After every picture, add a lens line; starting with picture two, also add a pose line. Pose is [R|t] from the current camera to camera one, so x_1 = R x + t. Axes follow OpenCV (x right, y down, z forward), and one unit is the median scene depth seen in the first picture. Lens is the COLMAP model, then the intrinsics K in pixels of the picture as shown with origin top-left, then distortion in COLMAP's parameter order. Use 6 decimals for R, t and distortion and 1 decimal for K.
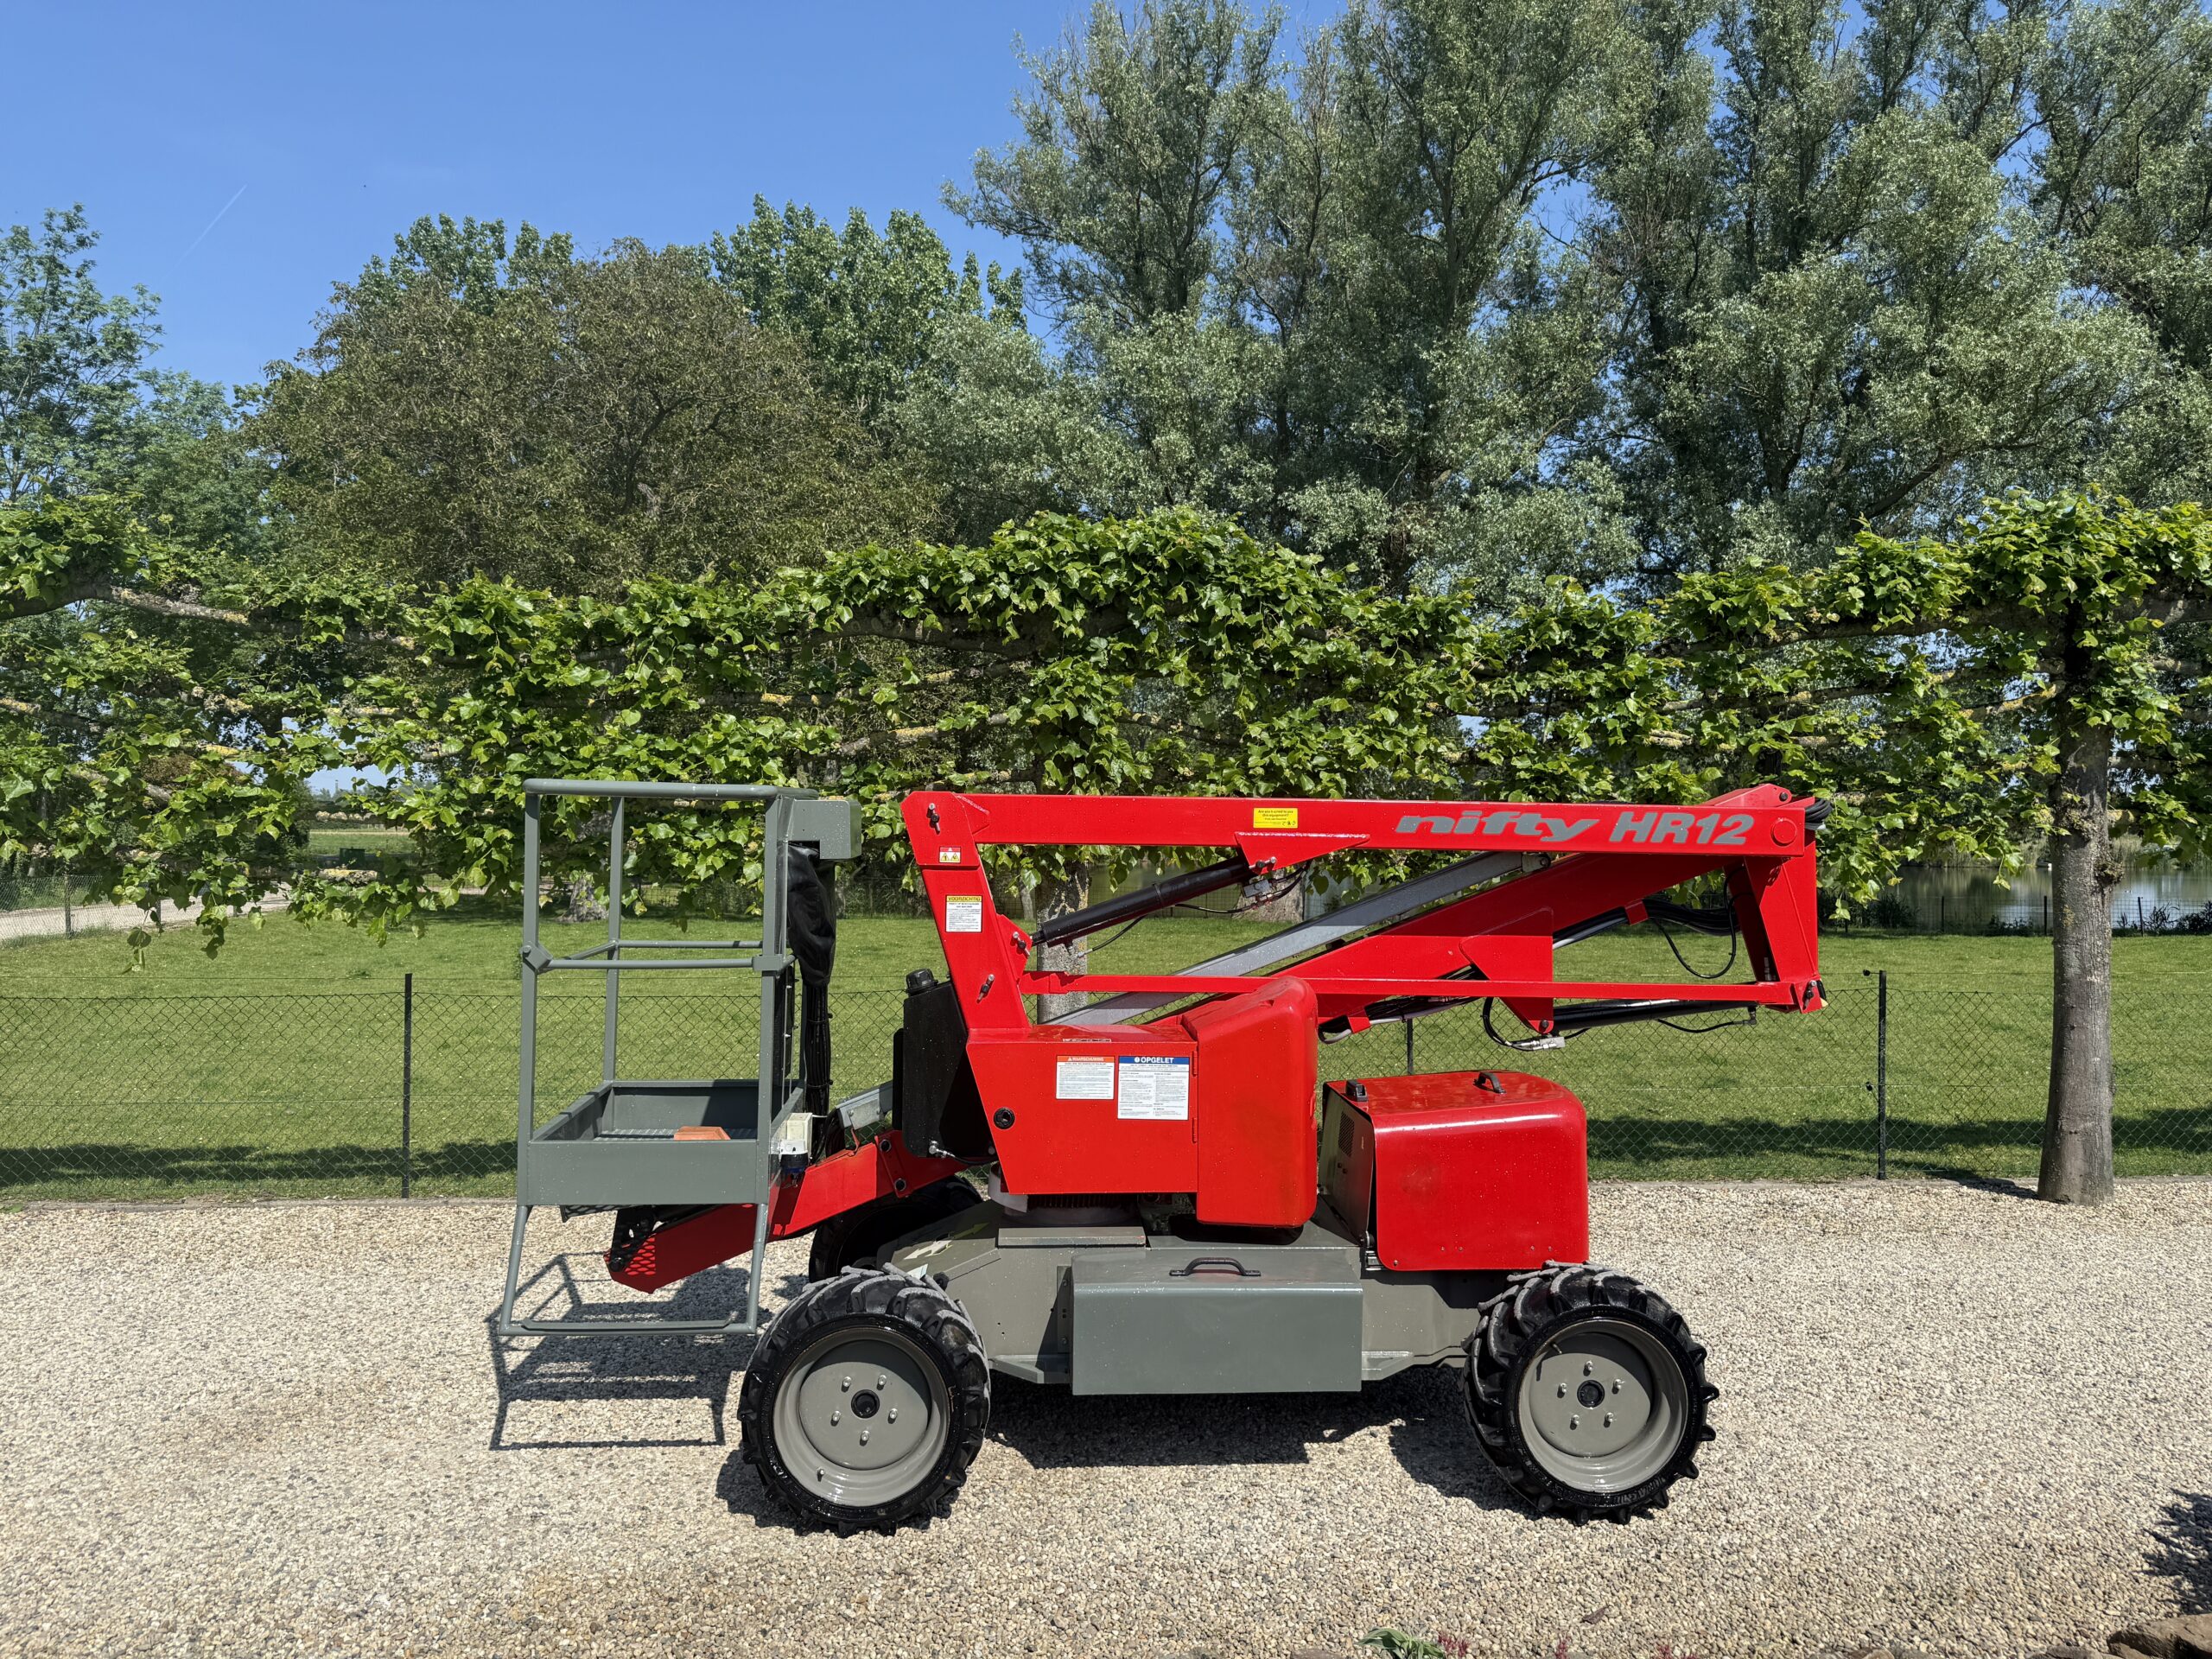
lens RADIAL K [[1540.0, 0, 1113.9], [0, 1540.0, 835.0], [0, 0, 1]] dist [0.065110, -0.073676]
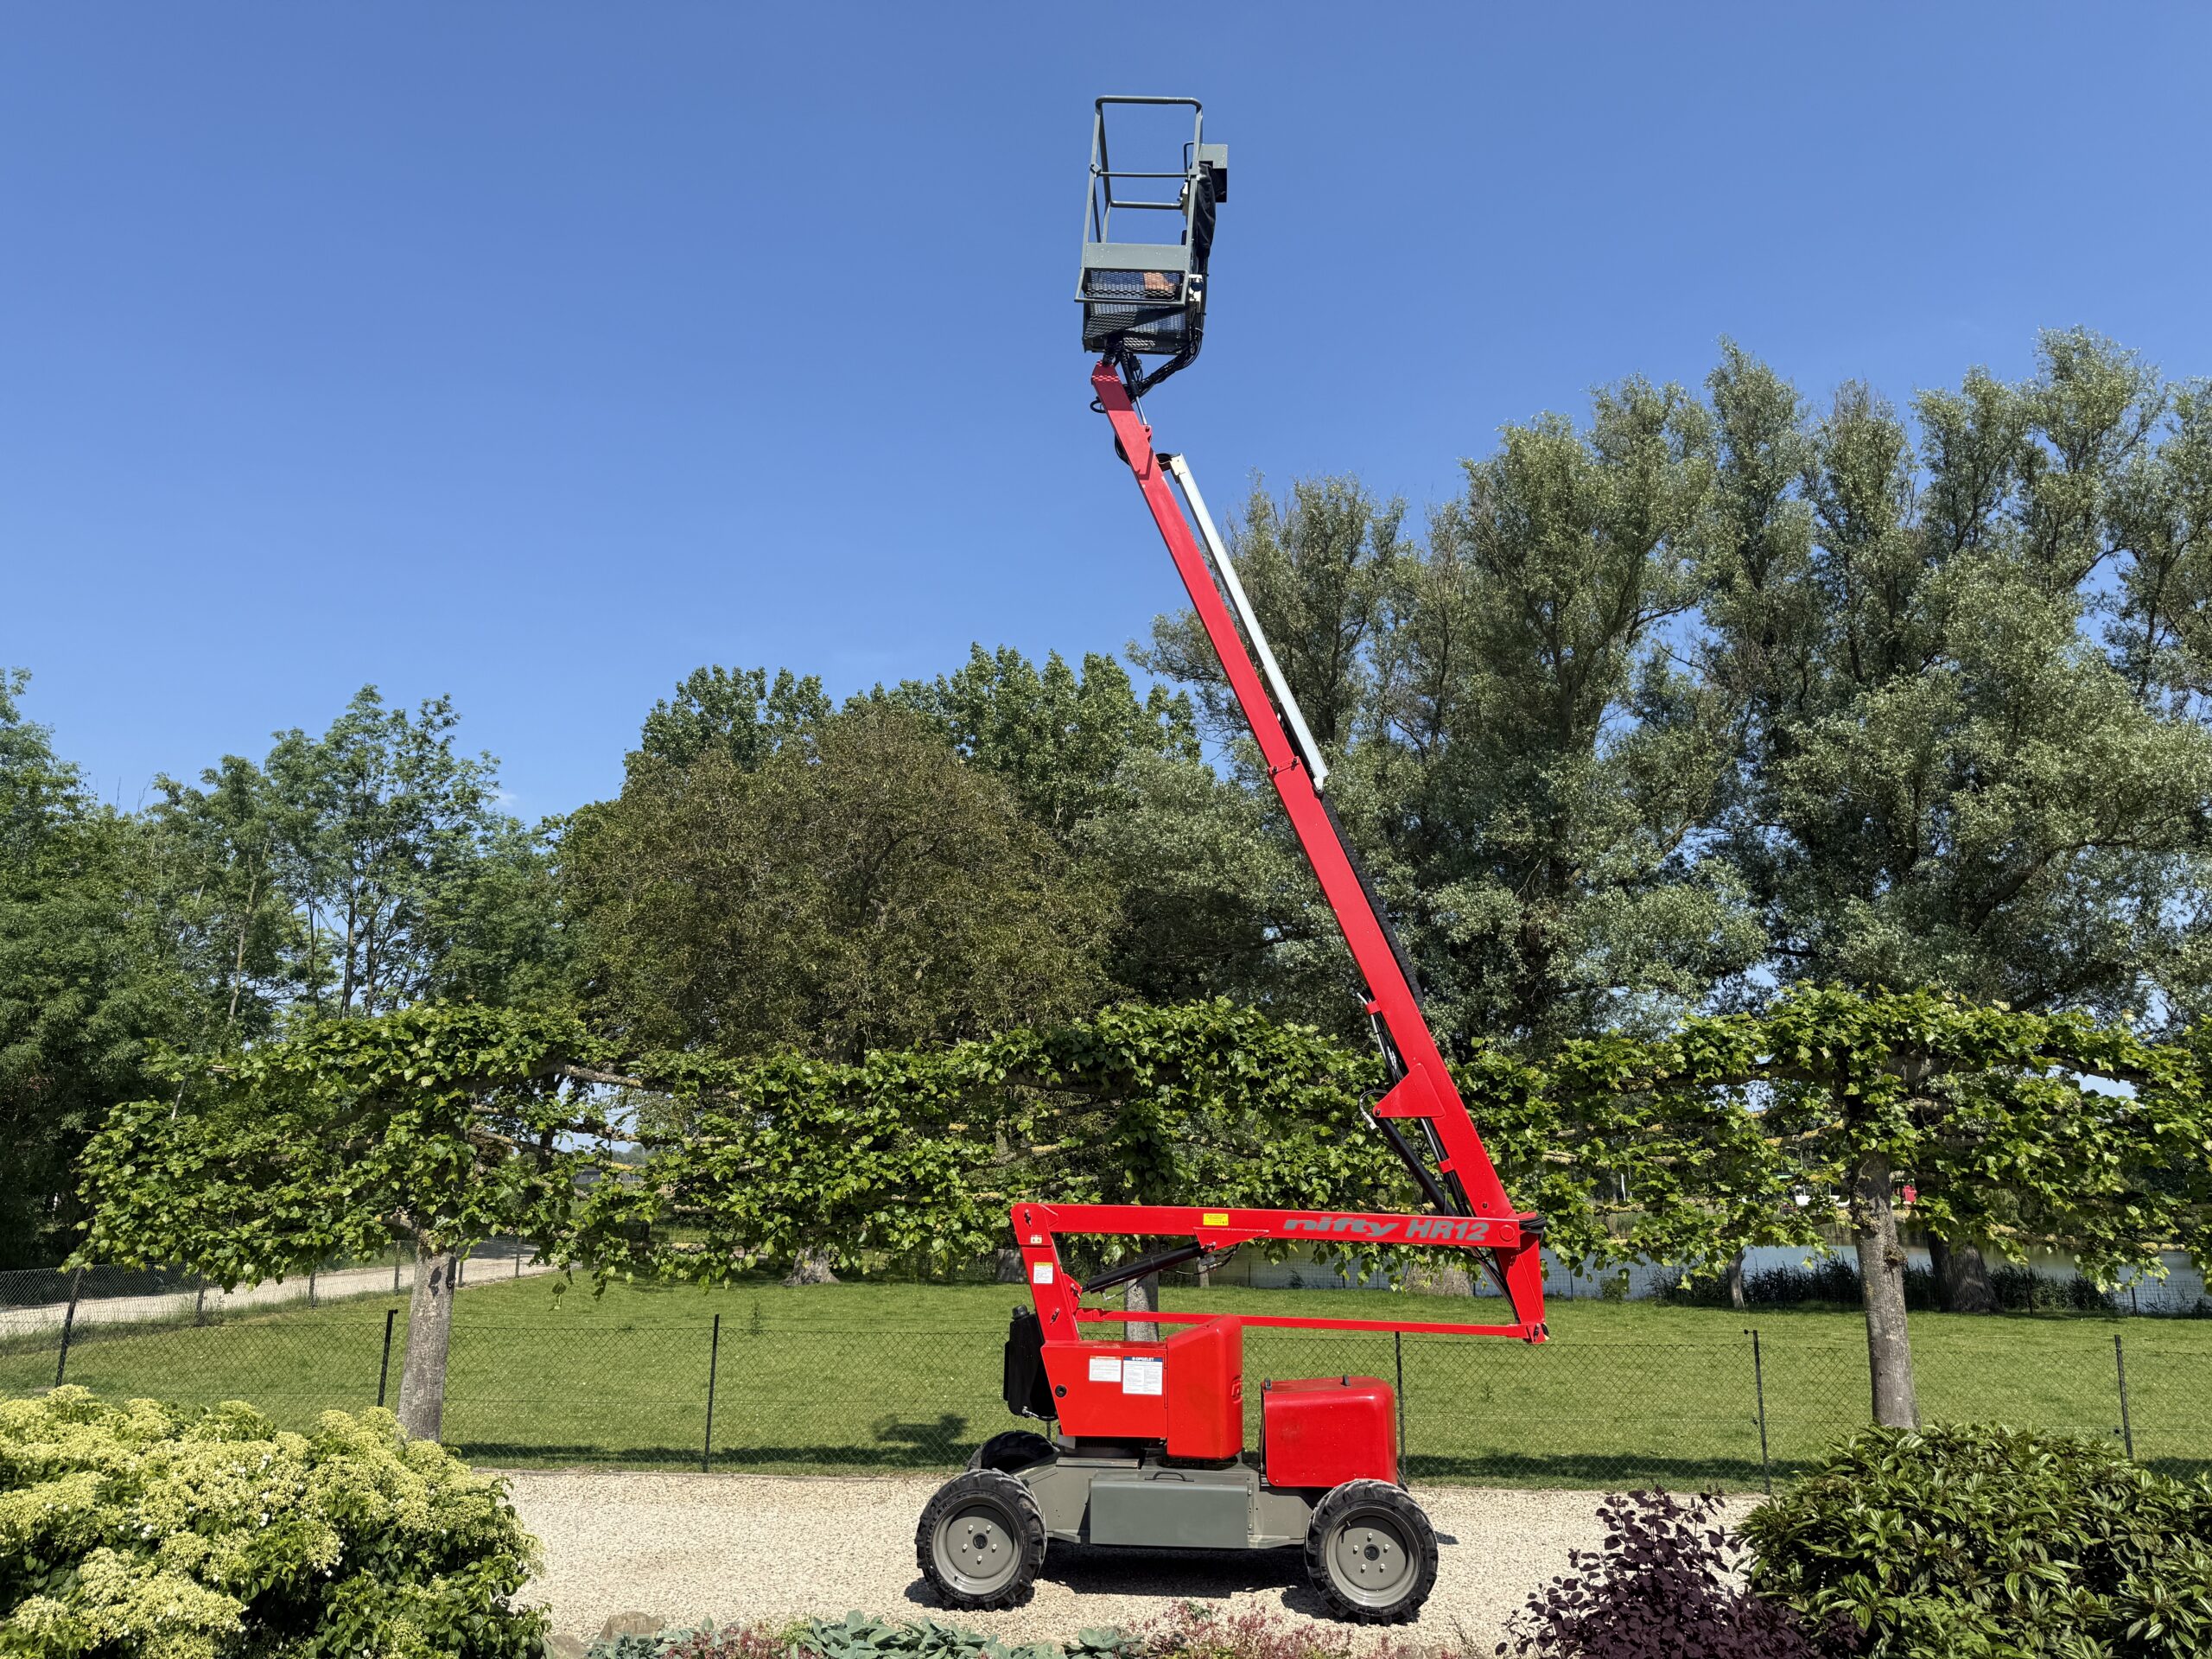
lens RADIAL K [[1540.0, 0, 1097.8], [0, 1540.0, 833.2], [0, 0, 1]] dist [0.065110, -0.073676]
pose [[0.989979, -0.027124, -0.138588, 0.139521], [-0.005618, 0.973038, -0.230576, -0.019388], [0.141105, 0.229044, 0.963135, -0.523305]]
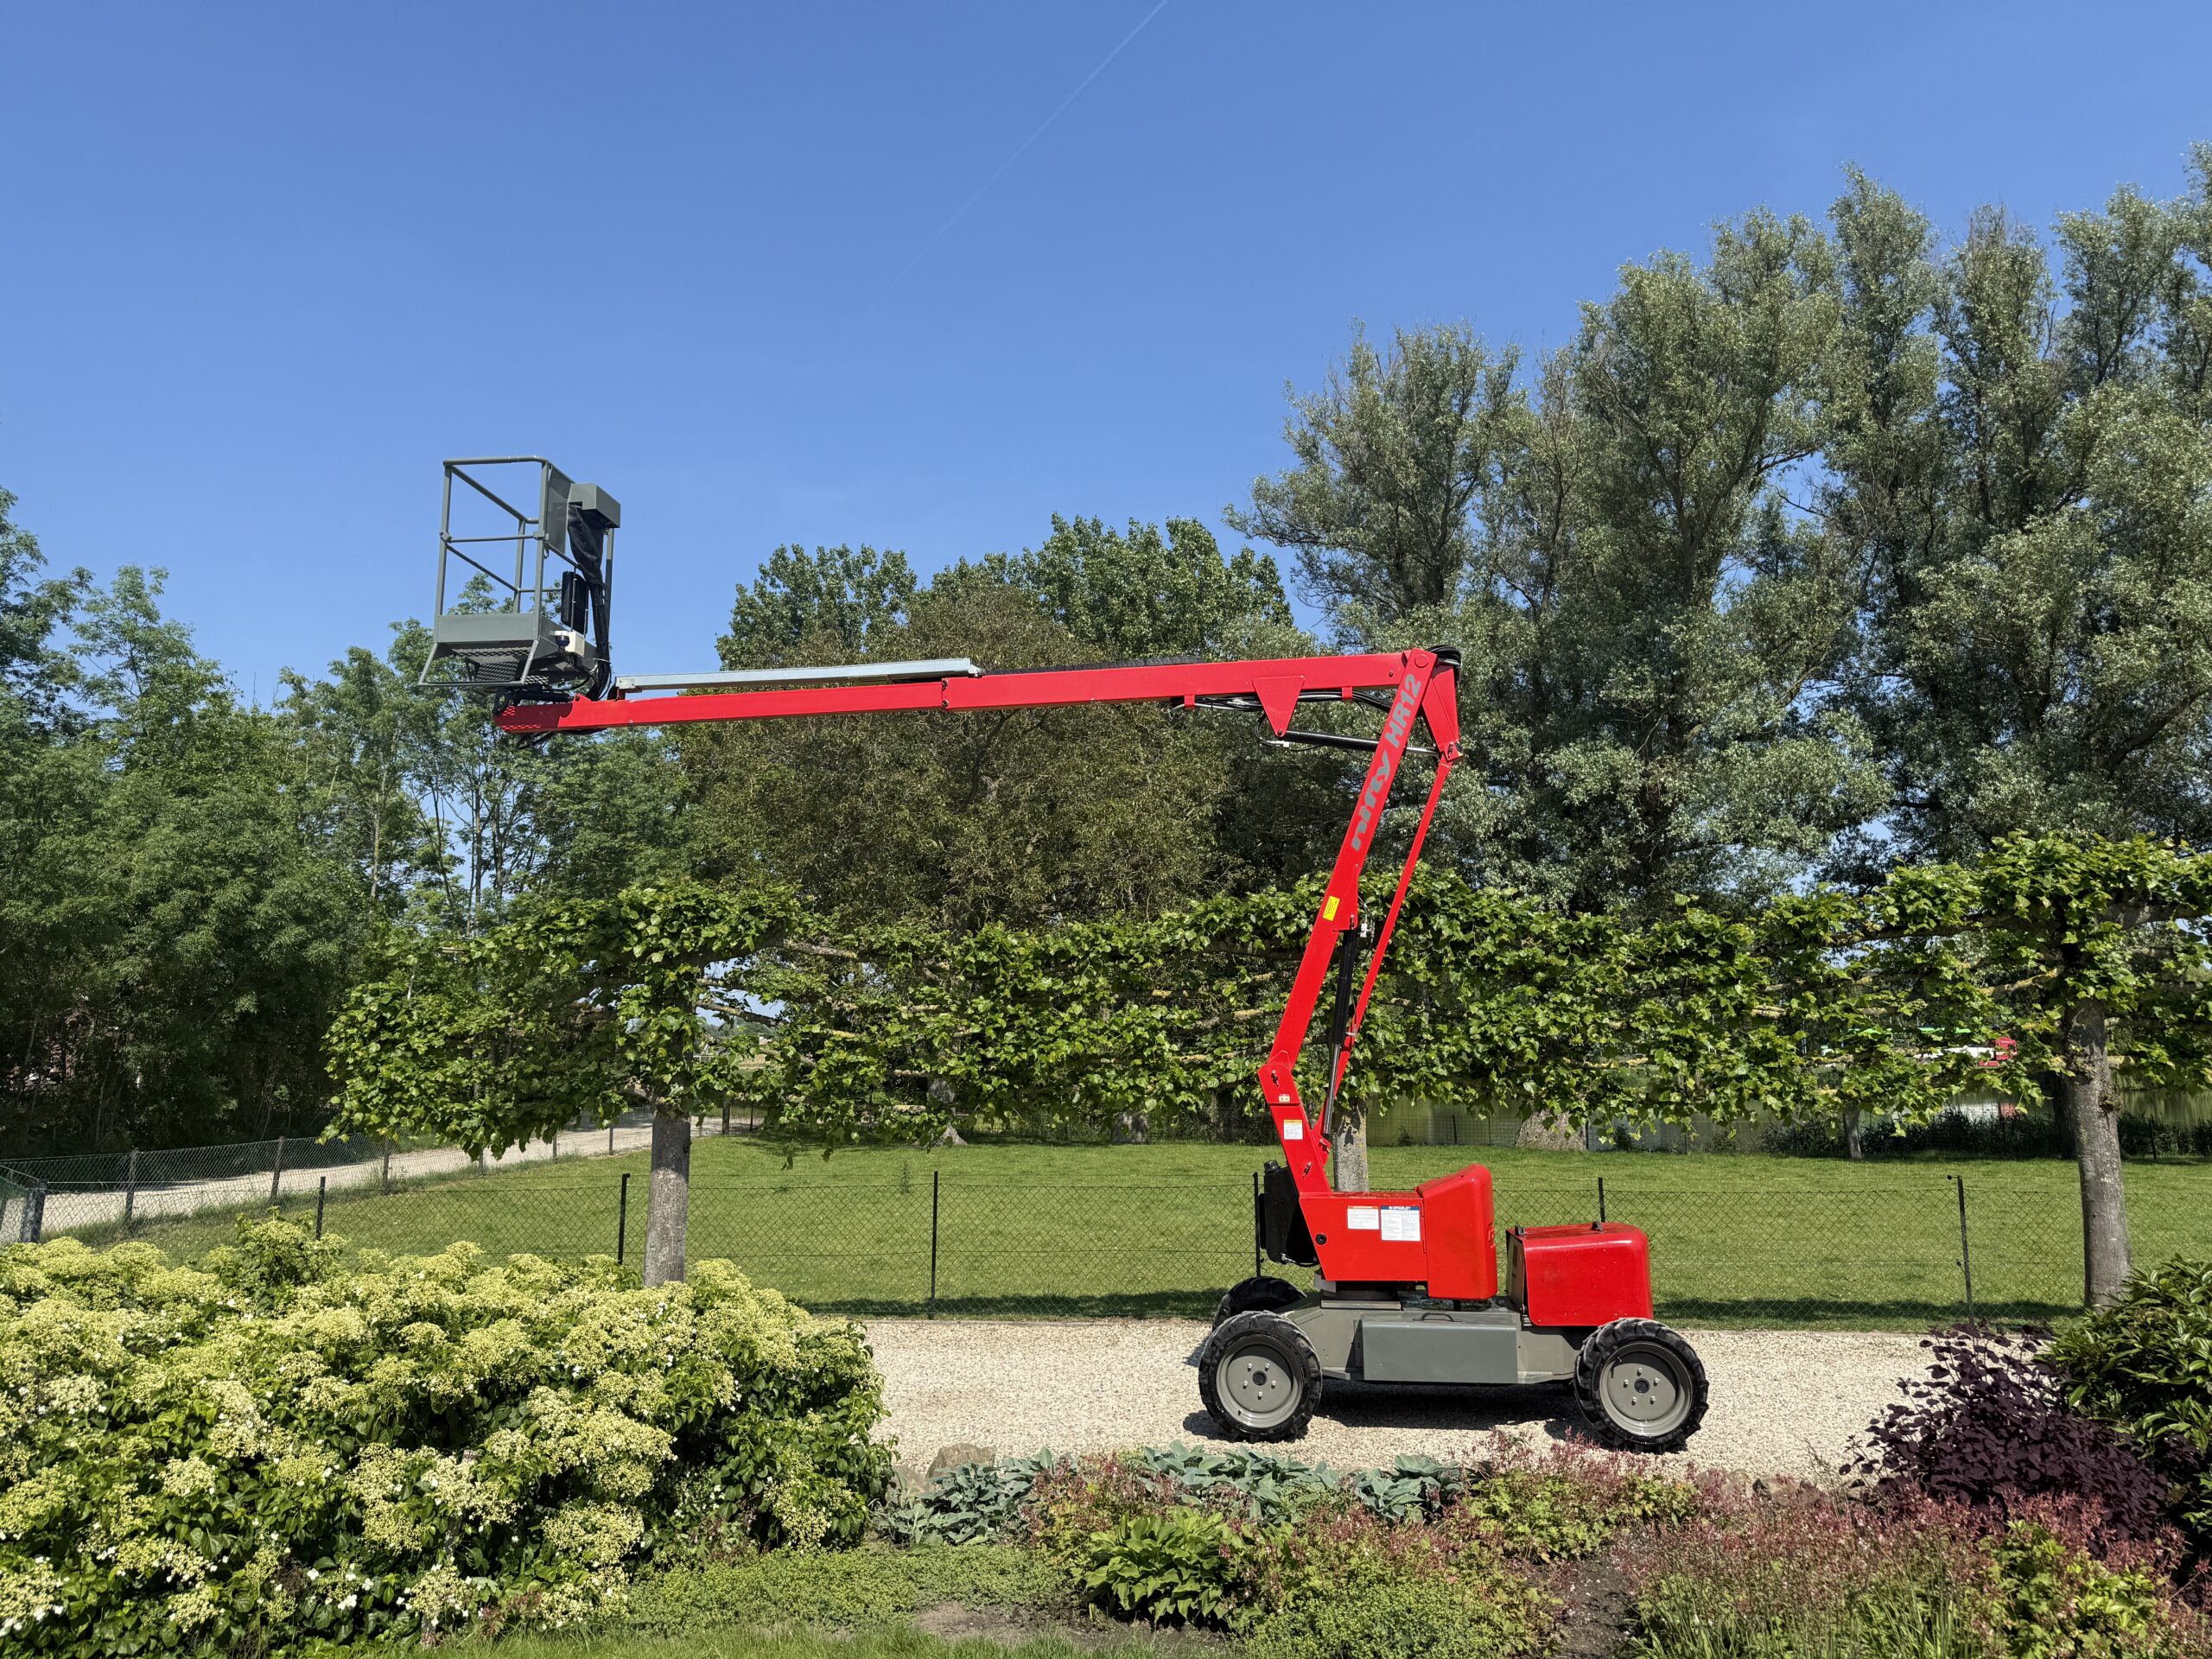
lens RADIAL K [[1540.0, 0, 1110.0], [0, 1540.0, 832.4], [0, 0, 1]] dist [0.065110, -0.073676]
pose [[0.982864, -0.038409, -0.180284, 0.020023], [0.011256, 0.988731, -0.149282, -0.016536], [0.183986, 0.144694, 0.972220, -0.557883]]
